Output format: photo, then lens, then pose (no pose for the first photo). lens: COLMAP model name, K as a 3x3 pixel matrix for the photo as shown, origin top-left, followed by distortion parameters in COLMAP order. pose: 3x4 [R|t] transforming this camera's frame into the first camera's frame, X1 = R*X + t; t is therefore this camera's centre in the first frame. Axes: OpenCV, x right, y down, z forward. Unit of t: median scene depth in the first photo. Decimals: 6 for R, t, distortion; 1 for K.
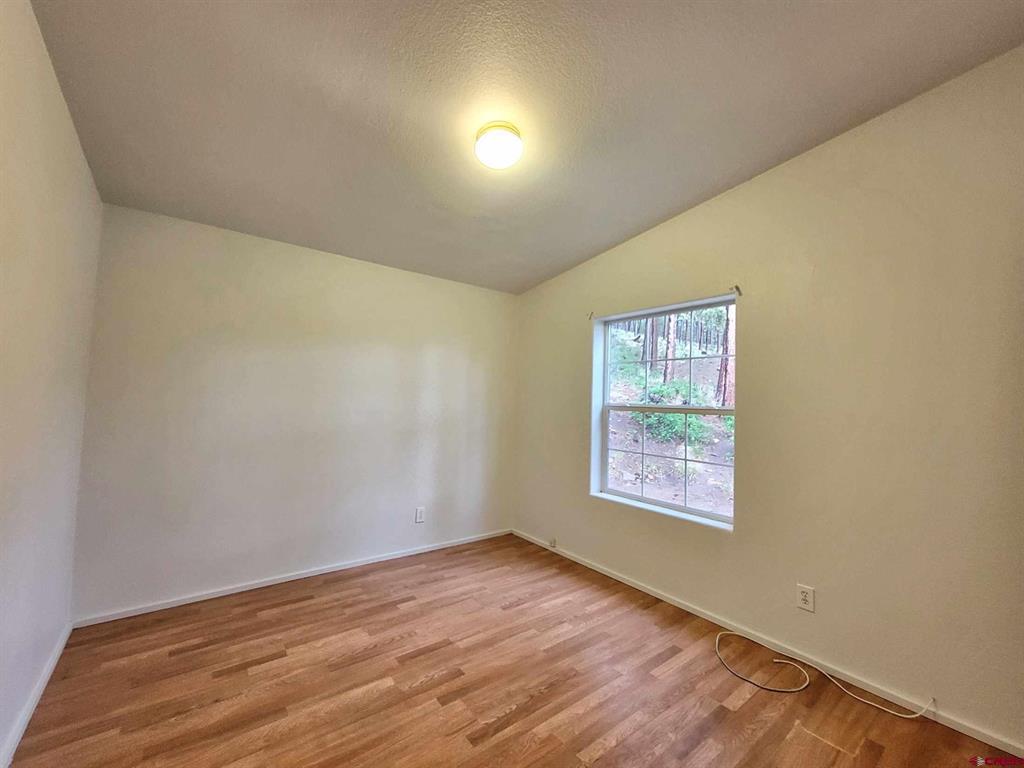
lens RADIAL K [[438.2, 0, 510.3], [0, 438.2, 379.7], [0, 0, 1]] dist [-0.001035, -0.000258]
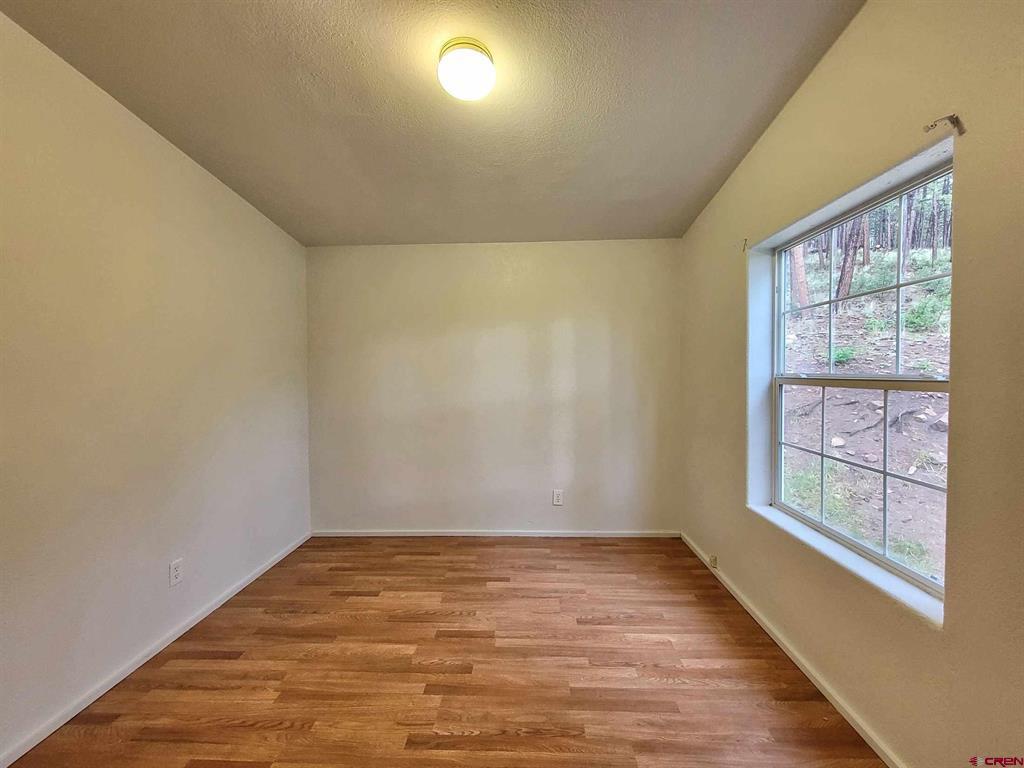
lens RADIAL K [[434.2, 0, 516.8], [0, 434.2, 382.8], [0, 0, 1]] dist [-0.001444, -0.000135]
pose [[0.749926, -0.019982, -0.661219, 0.451182], [0.063909, 0.997057, 0.042352, 0.017910], [0.658427, -0.074019, 0.748996, 0.319848]]
